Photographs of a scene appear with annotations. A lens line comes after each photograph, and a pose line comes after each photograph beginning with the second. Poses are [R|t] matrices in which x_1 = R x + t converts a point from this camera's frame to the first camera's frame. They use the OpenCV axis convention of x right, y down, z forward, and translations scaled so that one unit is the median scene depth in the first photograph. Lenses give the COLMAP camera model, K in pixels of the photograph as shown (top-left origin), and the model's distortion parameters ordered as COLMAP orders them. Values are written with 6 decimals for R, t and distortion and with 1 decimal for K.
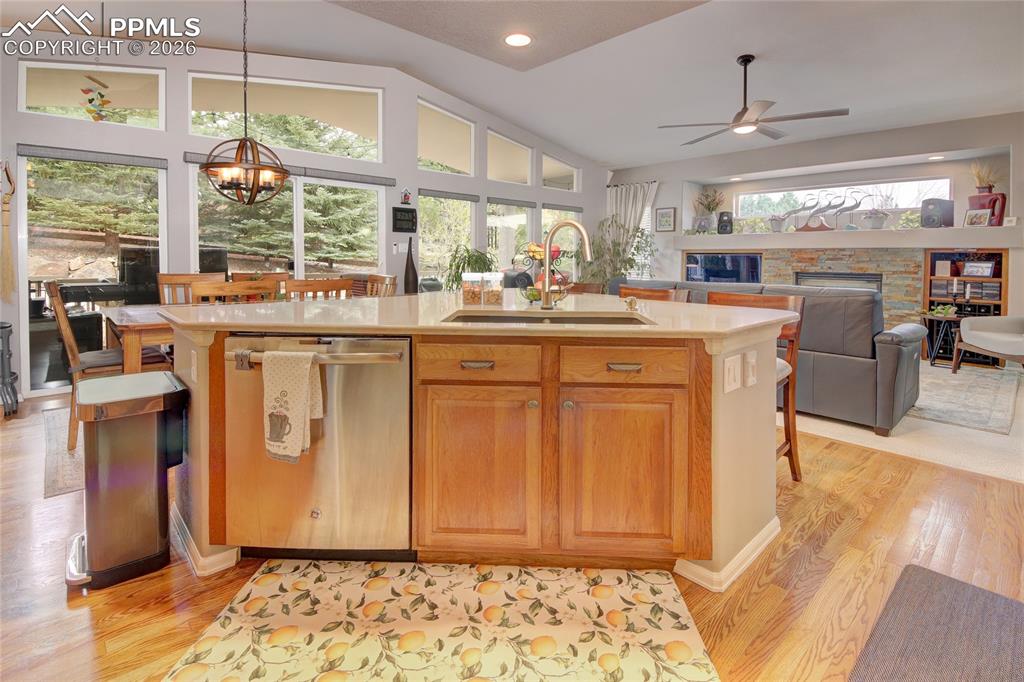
lens RADIAL K [[492.1, 0, 503.6], [0, 492.1, 271.6], [0, 0, 1]] dist [0.043369, -0.041107]
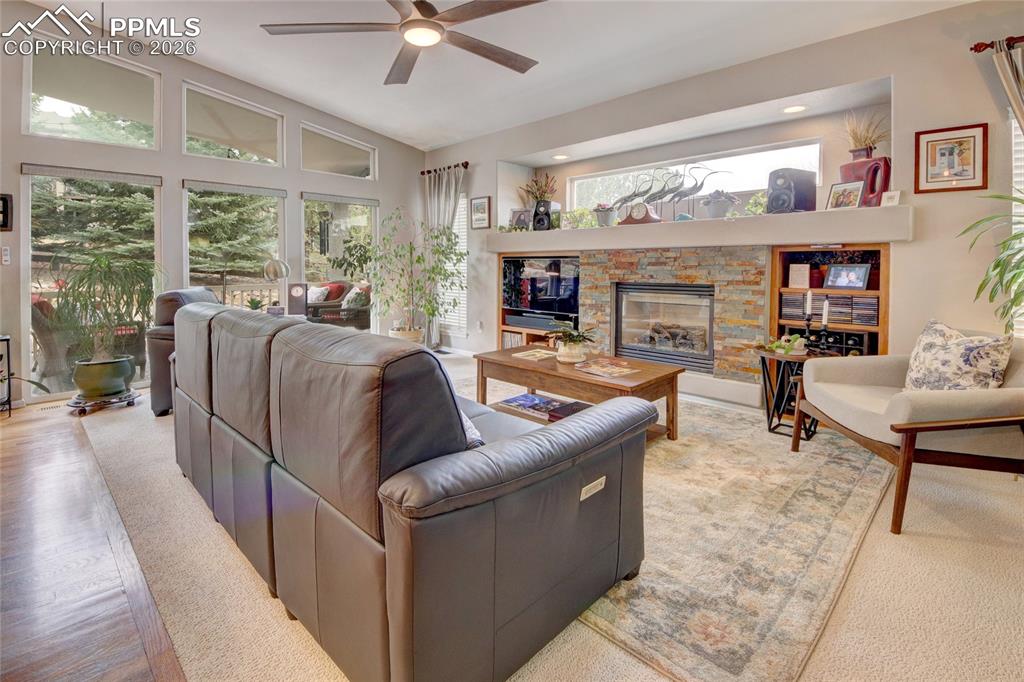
lens RADIAL K [[467.8, 0, 509.8], [0, 467.8, 287.7], [0, 0, 1]] dist [-0.018489, -0.001007]
pose [[0.999717, -0.017105, 0.016556, 0.488786], [0.016718, 0.999591, 0.023217, -0.011040], [-0.016947, -0.022933, 0.999593, 0.388212]]
